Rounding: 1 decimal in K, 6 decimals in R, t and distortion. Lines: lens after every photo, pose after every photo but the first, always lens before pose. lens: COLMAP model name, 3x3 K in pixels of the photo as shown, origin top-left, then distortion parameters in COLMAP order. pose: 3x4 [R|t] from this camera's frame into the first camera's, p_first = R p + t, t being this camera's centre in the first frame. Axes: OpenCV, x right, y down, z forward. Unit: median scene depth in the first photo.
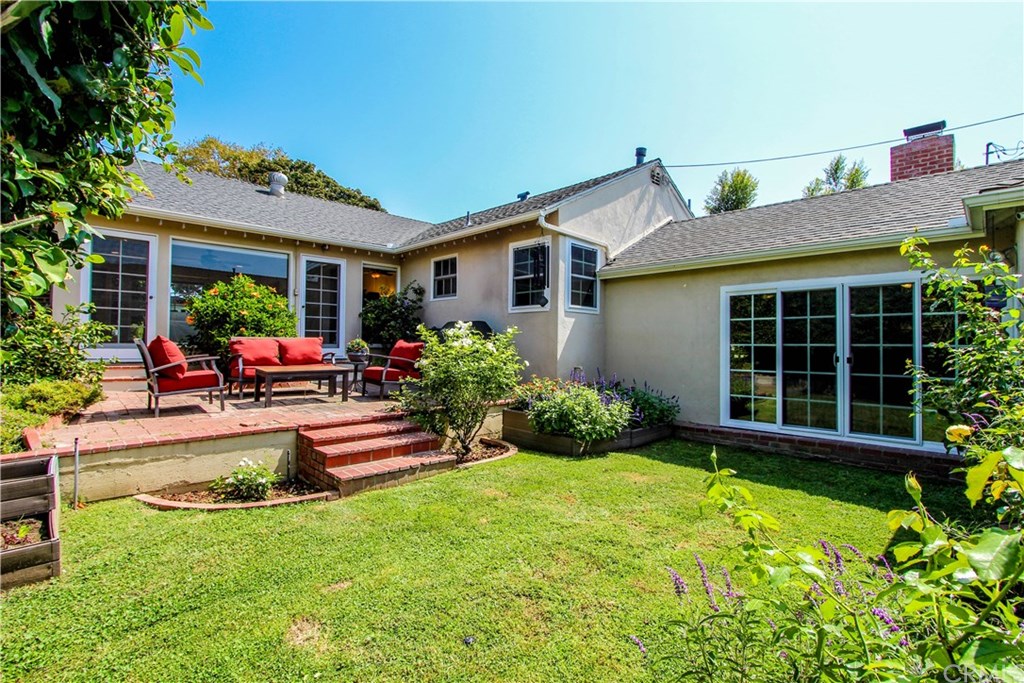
lens RADIAL K [[474.7, 0, 508.8], [0, 474.7, 340.3], [0, 0, 1]] dist [-0.010690, 0.003819]
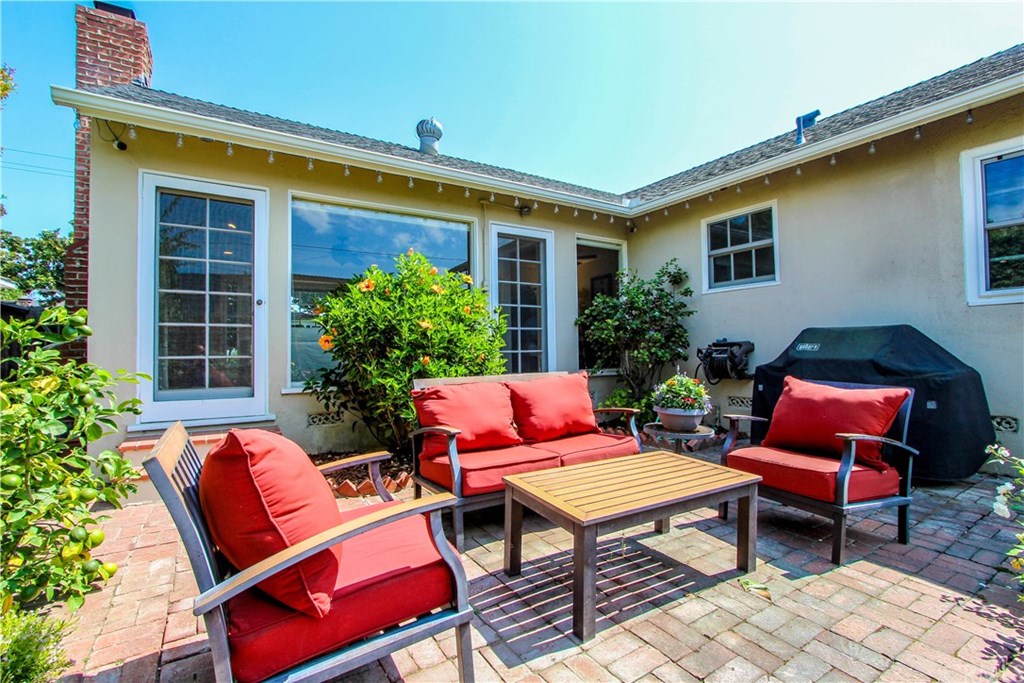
lens RADIAL K [[474.7, 0, 511.5], [0, 474.7, 338.5], [0, 0, 1]] dist [-0.010690, 0.003819]
pose [[0.980910, -0.027937, -0.192446, -0.329353], [0.024915, 0.999526, -0.018110, -0.028523], [0.192861, 0.012969, 0.981140, 0.468115]]
